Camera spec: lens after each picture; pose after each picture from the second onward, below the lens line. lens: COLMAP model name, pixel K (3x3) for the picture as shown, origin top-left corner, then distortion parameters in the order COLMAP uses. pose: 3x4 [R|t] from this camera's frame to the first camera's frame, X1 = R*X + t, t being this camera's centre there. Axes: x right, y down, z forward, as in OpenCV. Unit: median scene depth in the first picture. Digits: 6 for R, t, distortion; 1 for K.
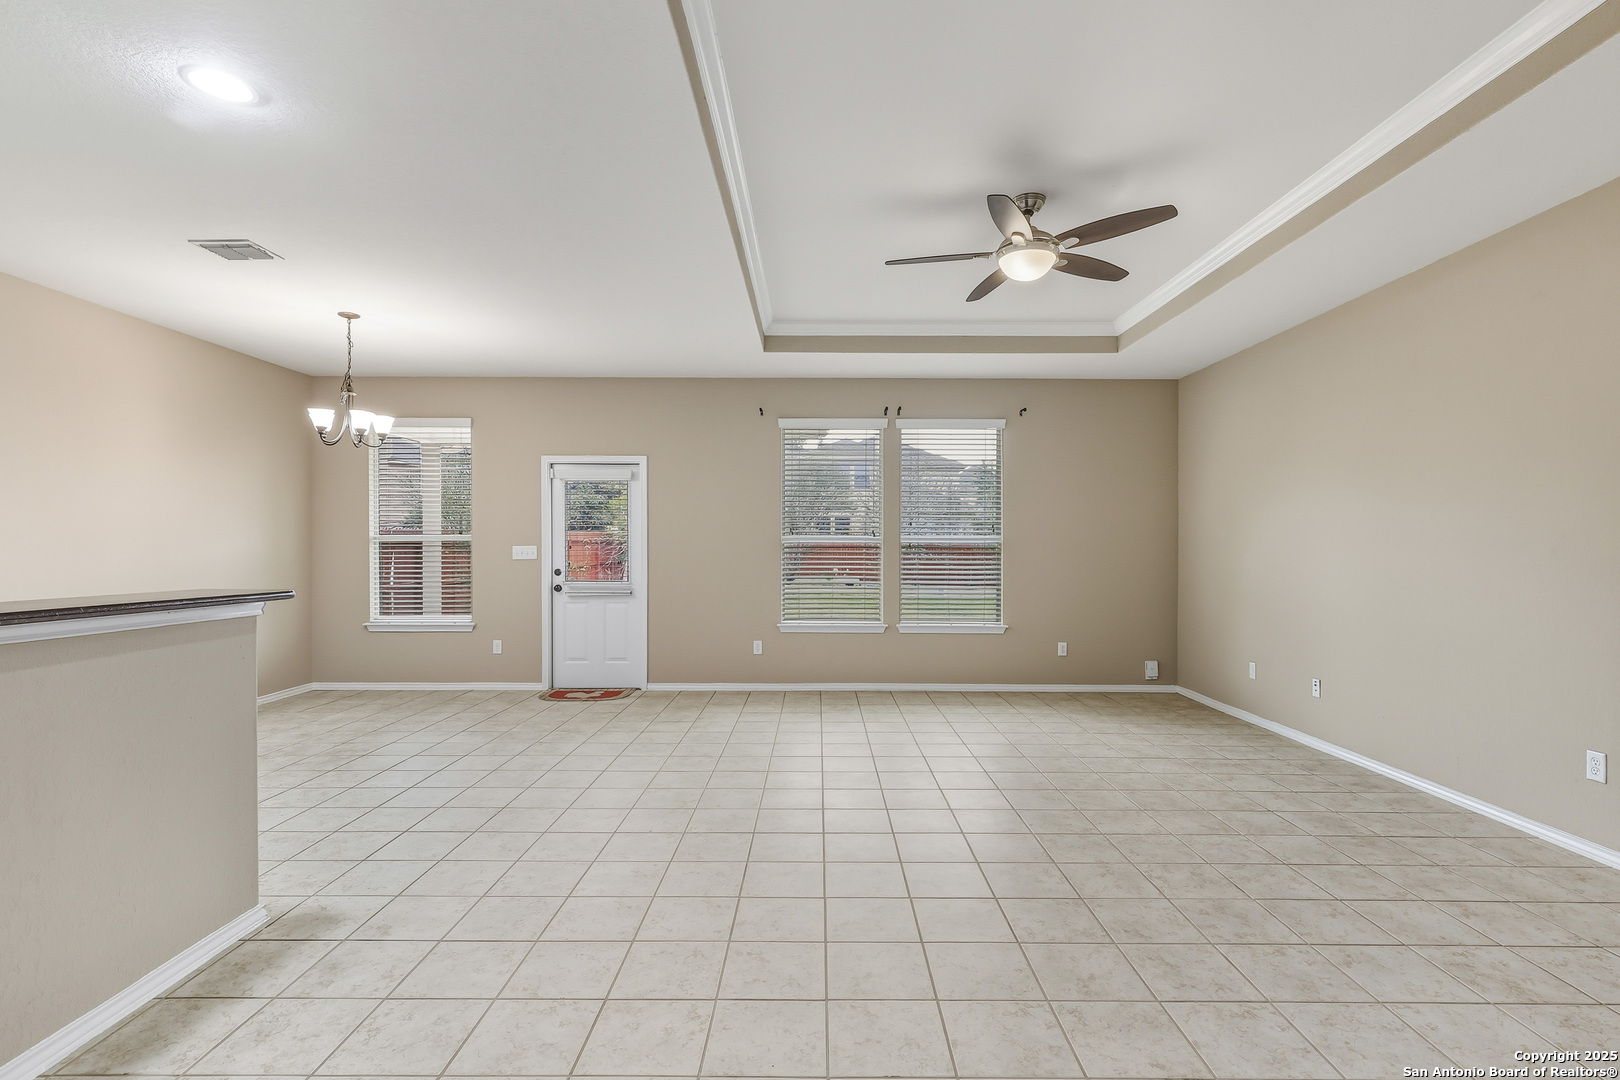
lens RADIAL K [[750.1, 0, 822.3], [0, 750.1, 579.2], [0, 0, 1]] dist [0.002302, 0.001040]
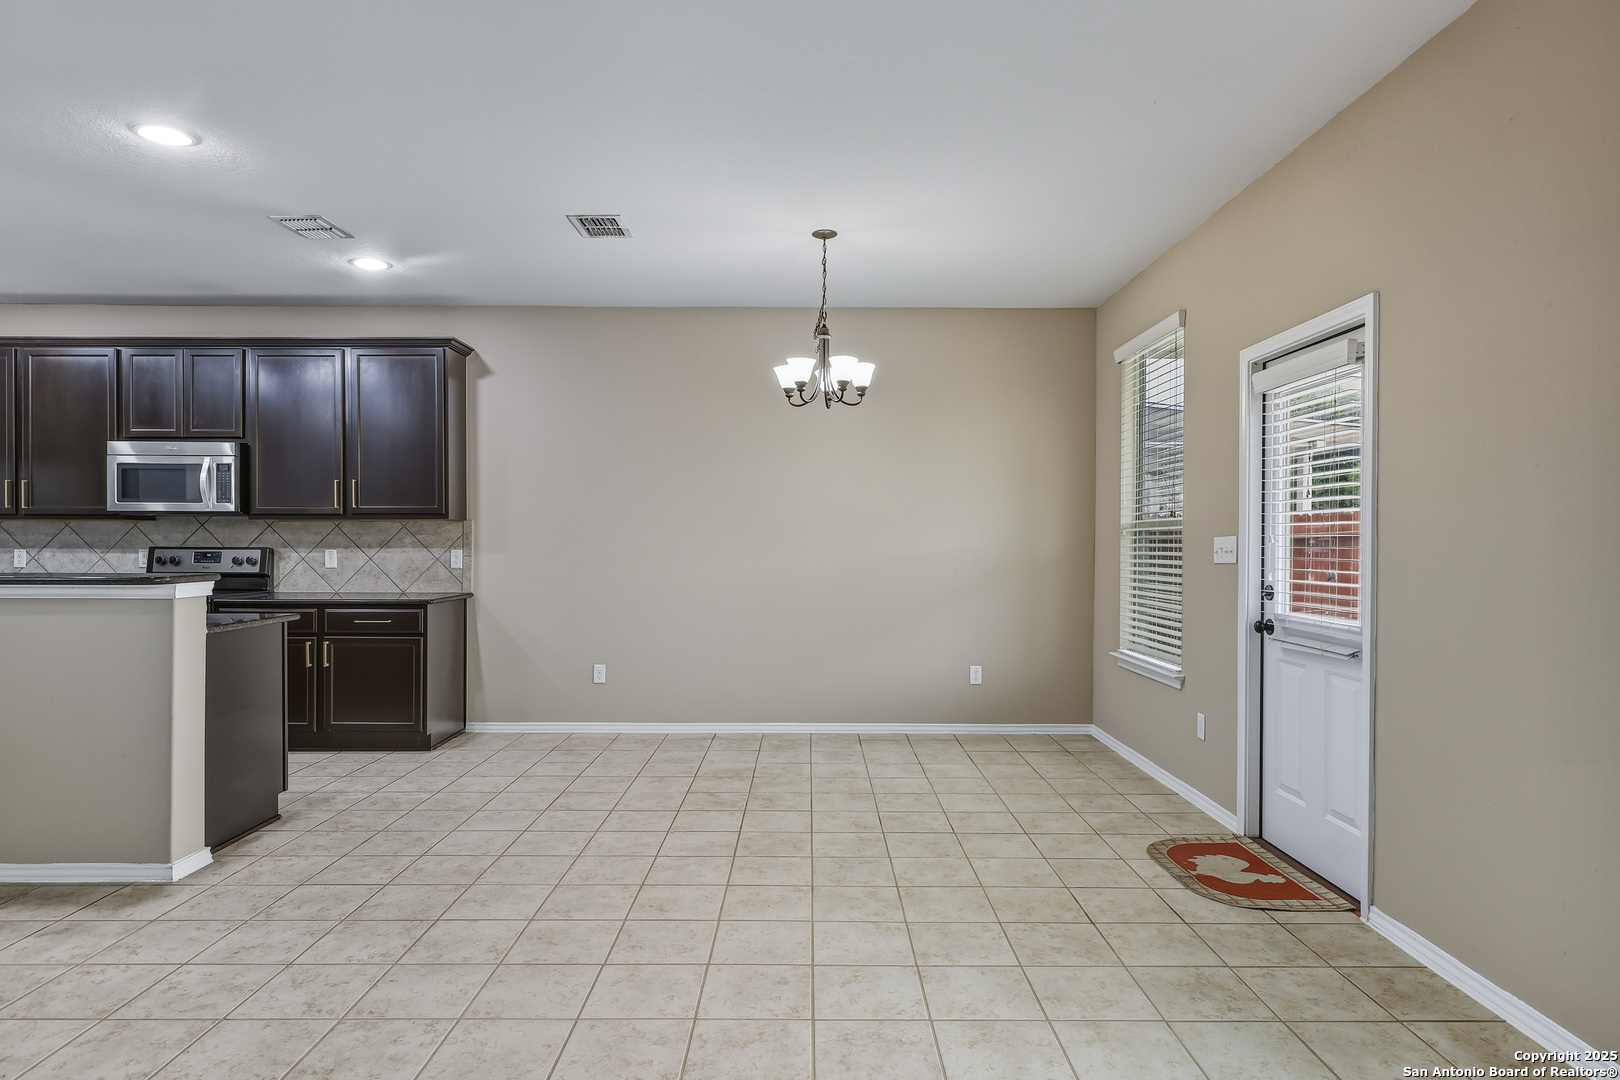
lens RADIAL K [[932.0, 0, 814.0], [0, 932.0, 545.8], [0, 0, 1]] dist [0.004506, -0.001115]
pose [[-0.002534, 0.001681, -0.999995, 0.313849], [-0.045306, 0.998972, 0.001795, -0.036638], [0.998970, 0.045310, -0.002455, 1.013574]]
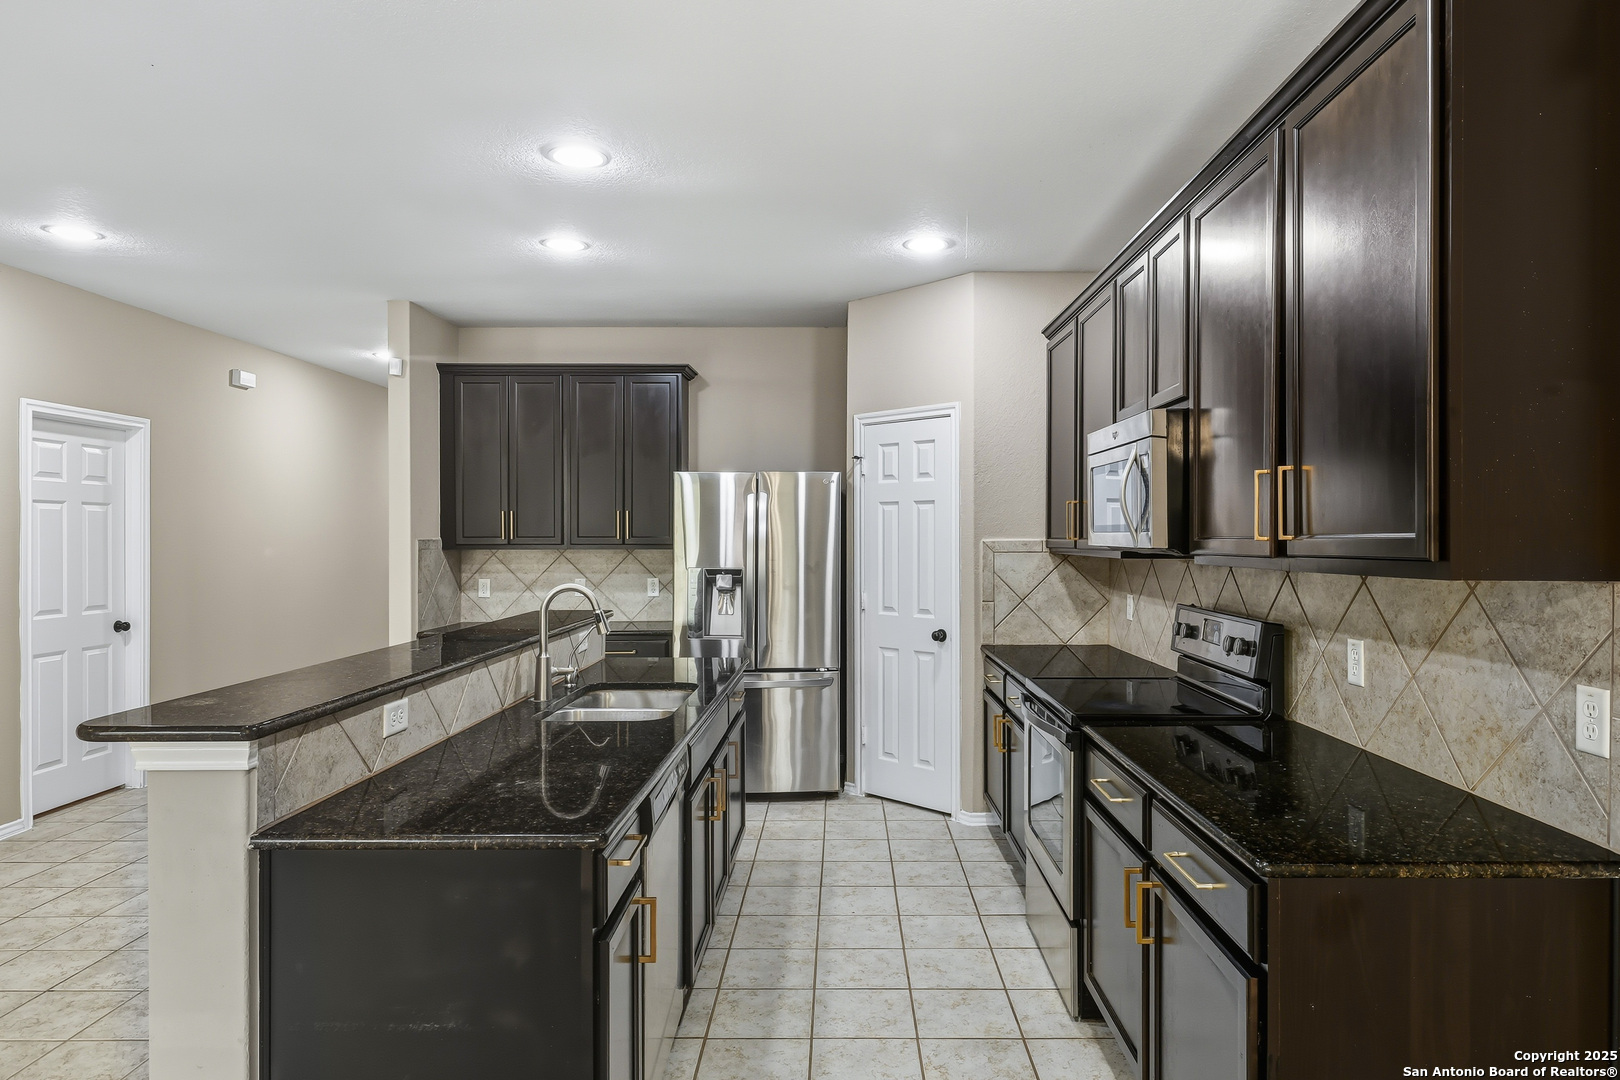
lens RADIAL K [[993.2, 0, 823.6], [0, 993.2, 535.6], [0, 0, 1]] dist [0.008196, 0.001442]
pose [[-0.999956, -0.005447, 0.007663, -0.659876], [-0.005117, 0.999087, 0.042404, -0.078892], [-0.007887, 0.042363, -0.999071, 0.905561]]
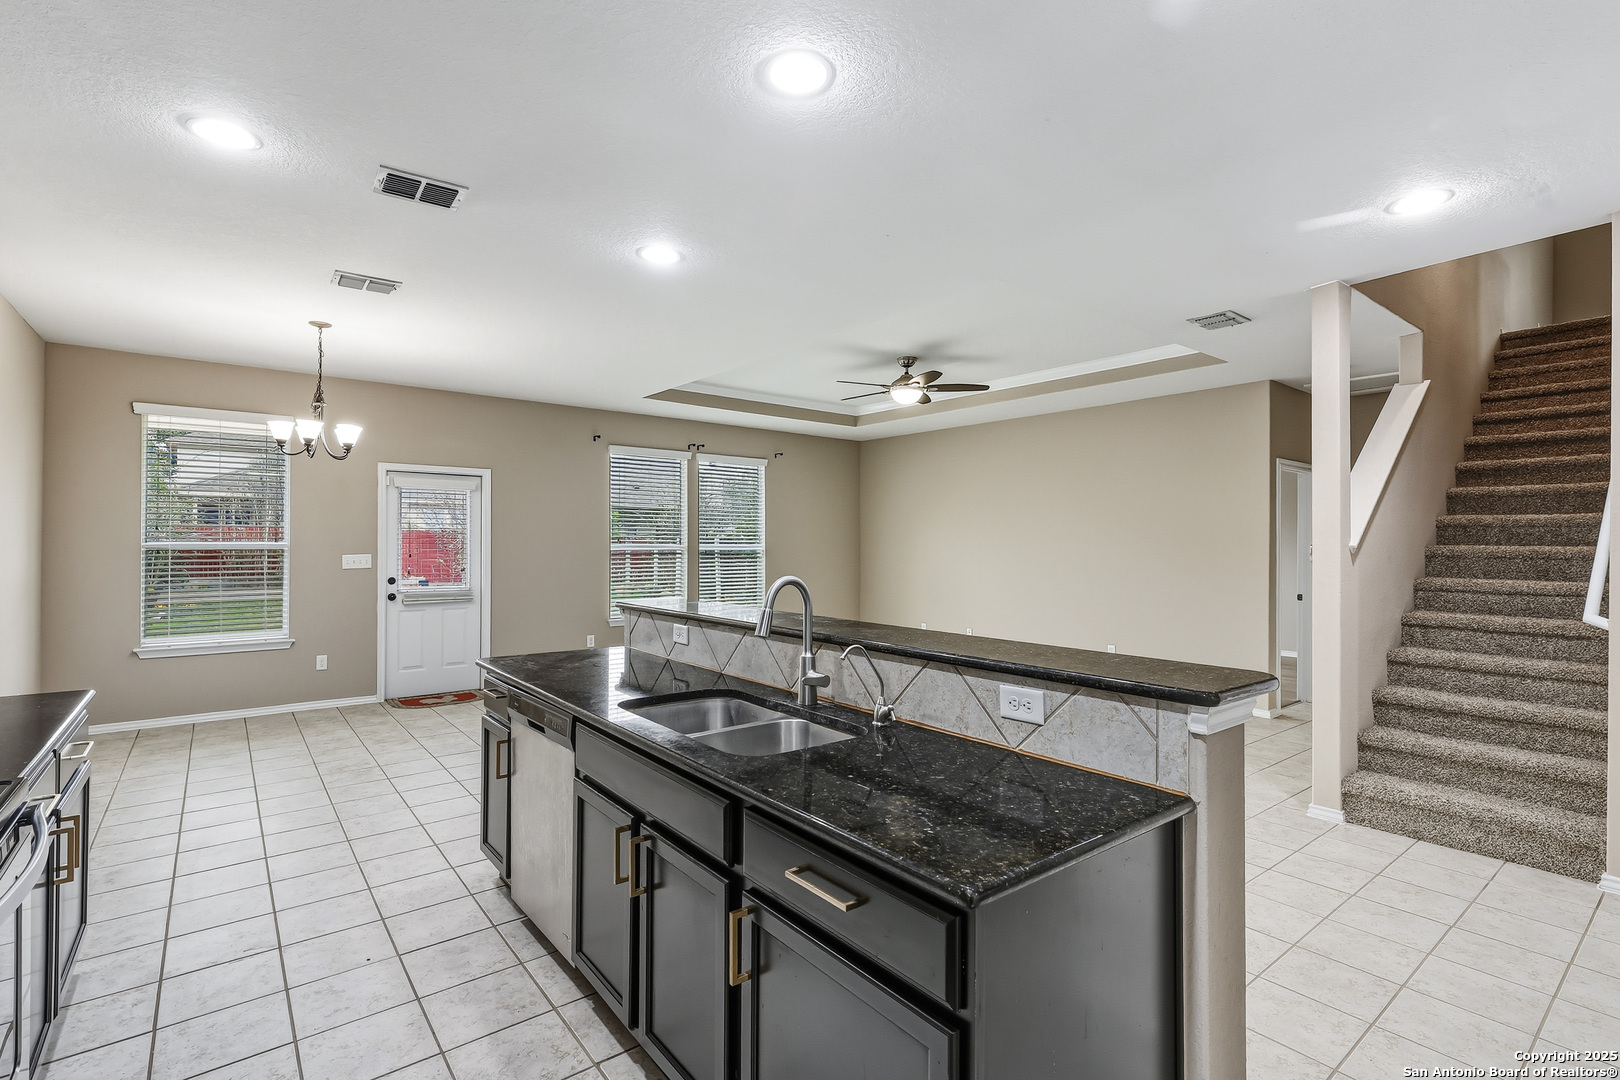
lens RADIAL K [[750.1, 0, 807.0], [0, 750.1, 551.2], [0, 0, 1]] dist [0.002302, 0.001040]
pose [[0.787043, -0.003232, 0.616890, -0.748196], [0.021582, 0.999518, -0.022297, -0.020071], [-0.616521, 0.030863, 0.786734, -0.156731]]
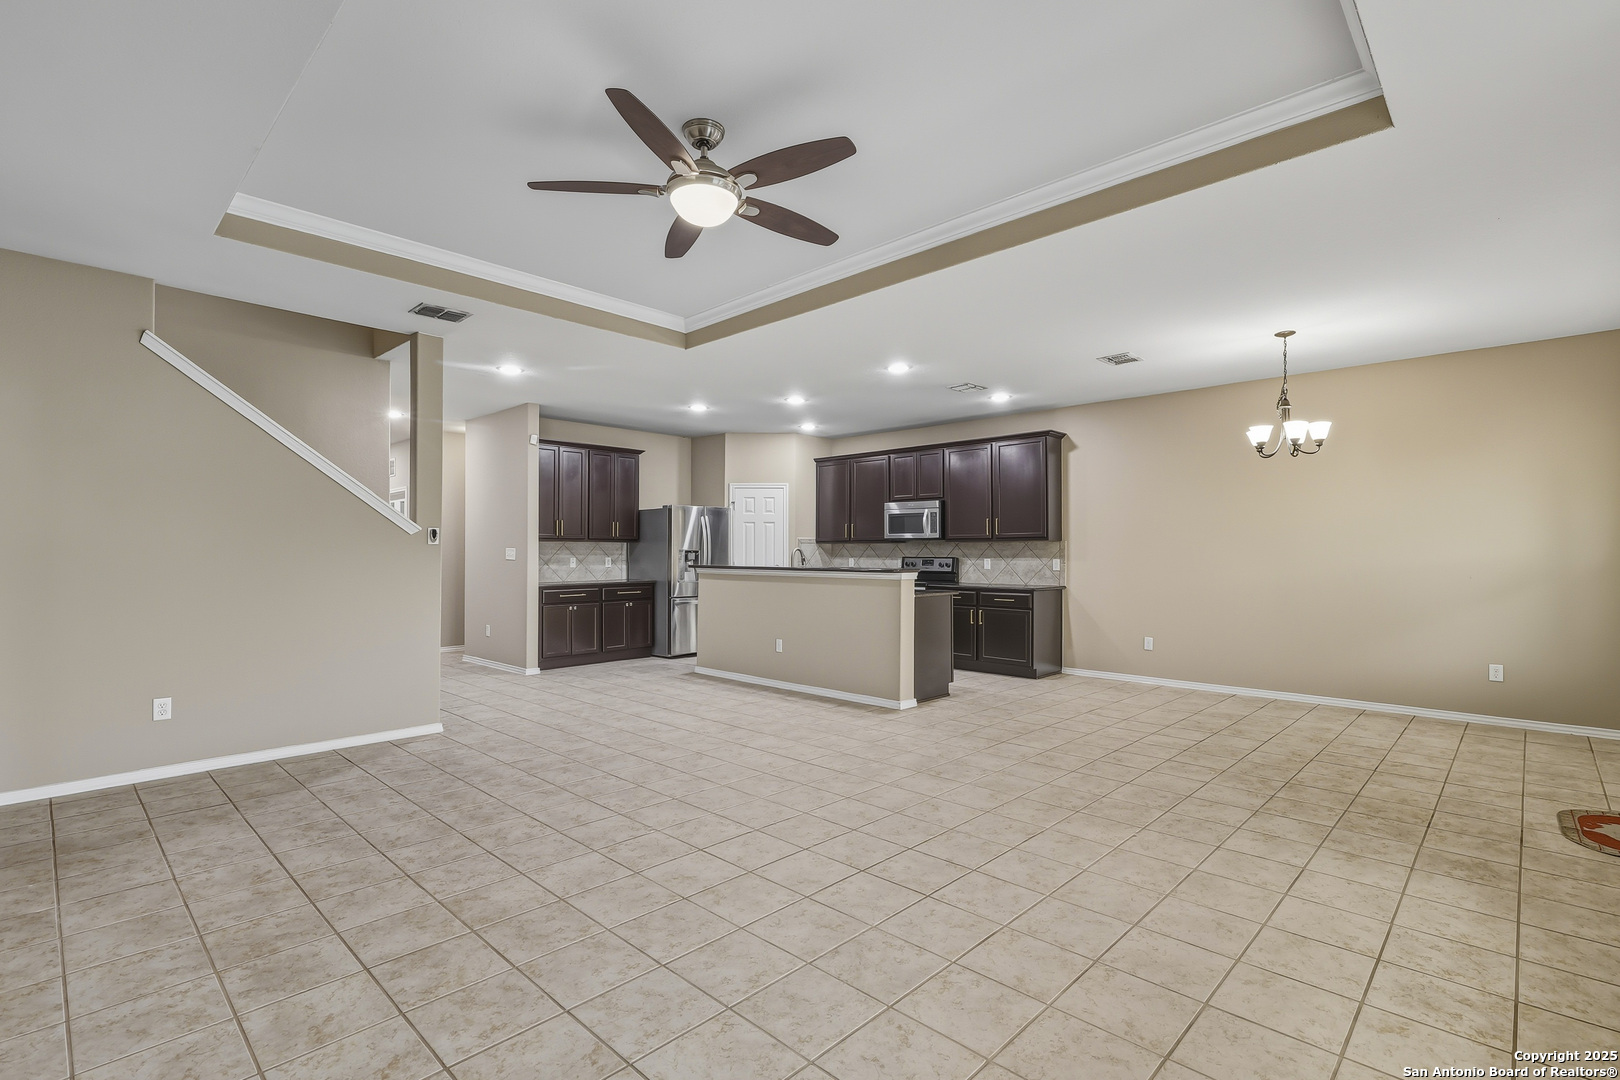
lens RADIAL K [[750.1, 0, 803.7], [0, 750.1, 551.3], [0, 0, 1]] dist [0.002302, 0.001040]
pose [[-0.702018, -0.007187, -0.712123, 0.604319], [-0.035233, 0.999075, 0.024650, -0.045054], [0.711287, 0.042395, -0.701622, 1.283205]]
